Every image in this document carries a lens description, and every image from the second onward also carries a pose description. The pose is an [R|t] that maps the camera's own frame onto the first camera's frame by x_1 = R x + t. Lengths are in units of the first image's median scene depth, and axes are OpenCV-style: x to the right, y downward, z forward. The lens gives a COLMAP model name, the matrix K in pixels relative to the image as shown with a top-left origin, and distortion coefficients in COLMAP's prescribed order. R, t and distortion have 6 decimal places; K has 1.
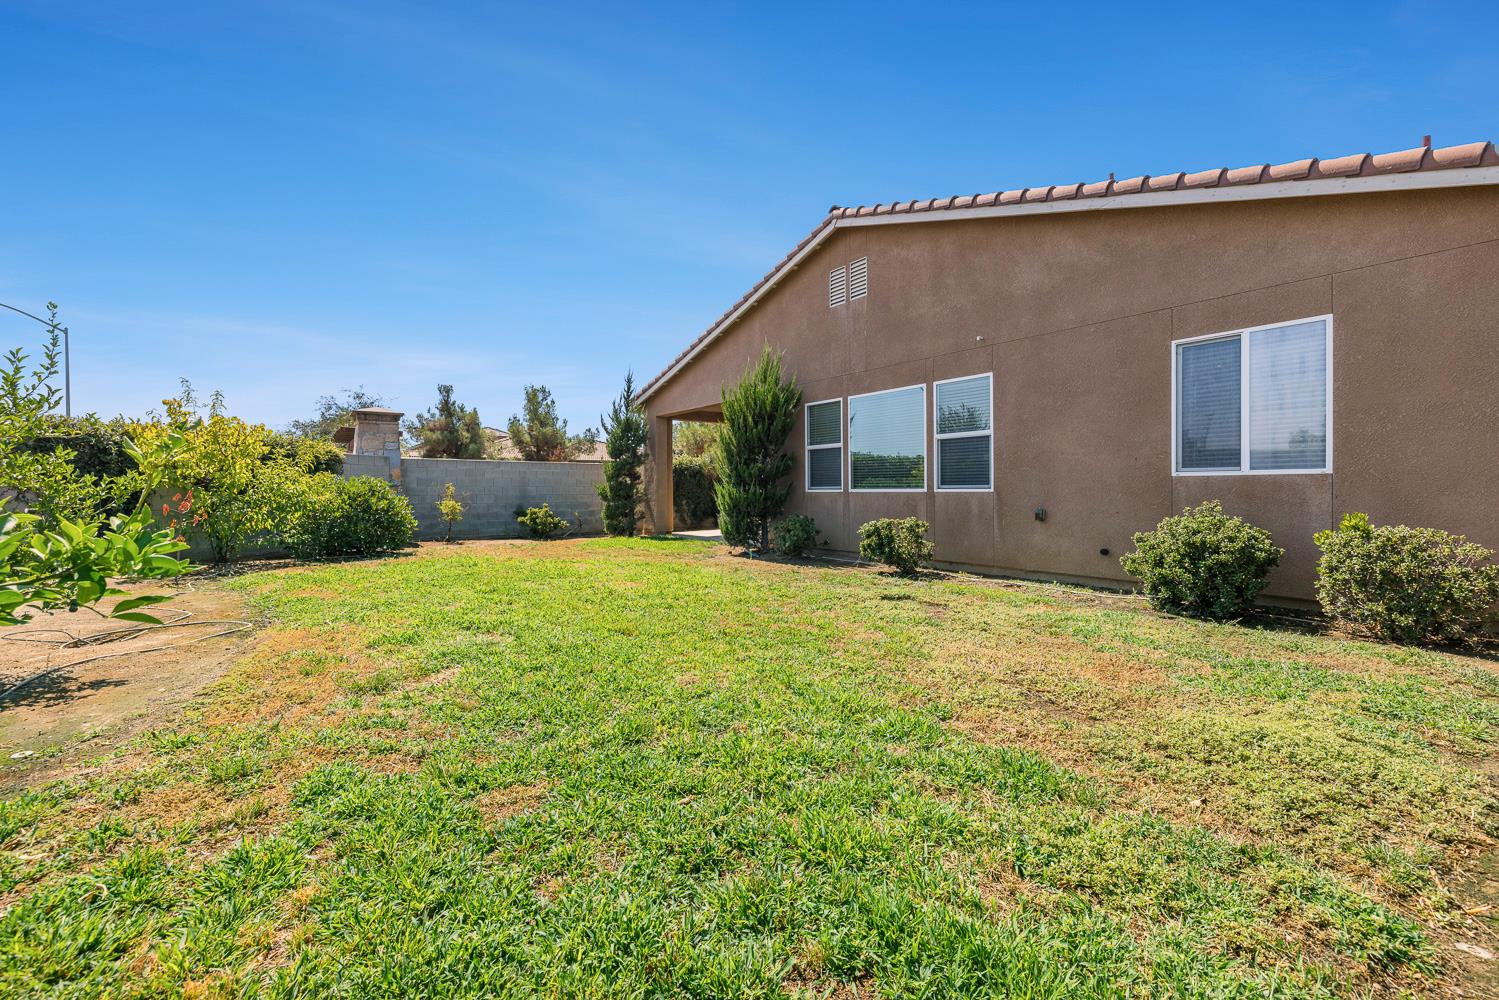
lens RADIAL K [[643.7, 0, 753.8], [0, 643.7, 486.5], [0, 0, 1]] dist [0.000199, 0.000096]
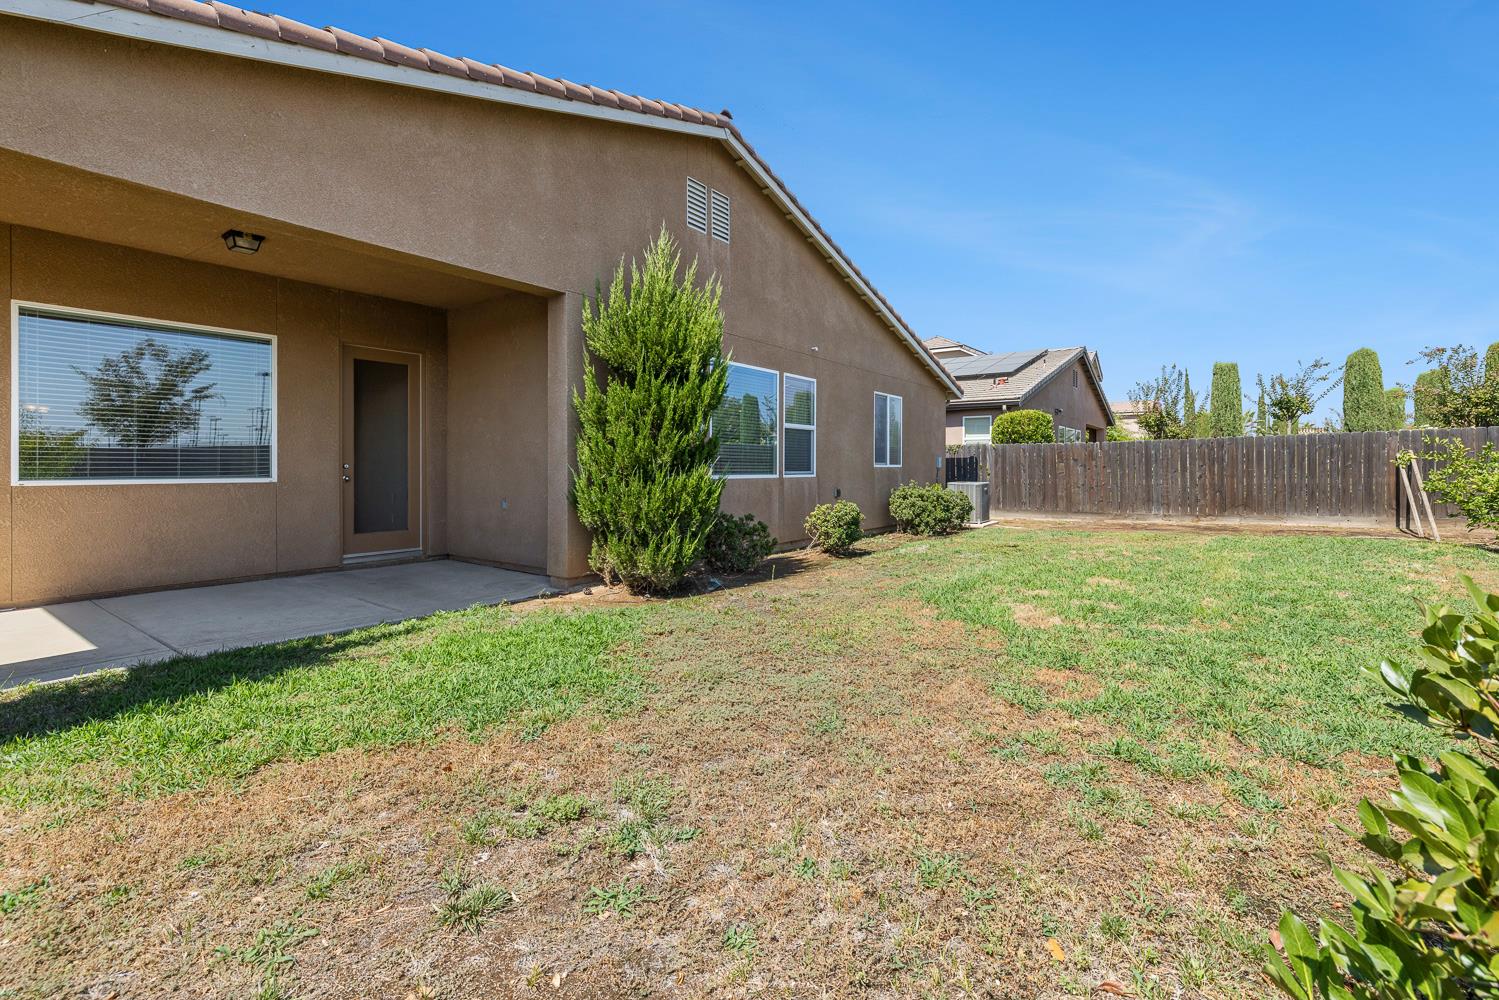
lens RADIAL K [[643.7, 0, 753.8], [0, 643.7, 486.5], [0, 0, 1]] dist [0.000199, 0.000096]
pose [[-0.269053, -0.011235, 0.963060, -0.724154], [0.004651, 0.999905, 0.012965, 0.009118], [-0.963114, 0.007967, -0.268975, 1.341148]]
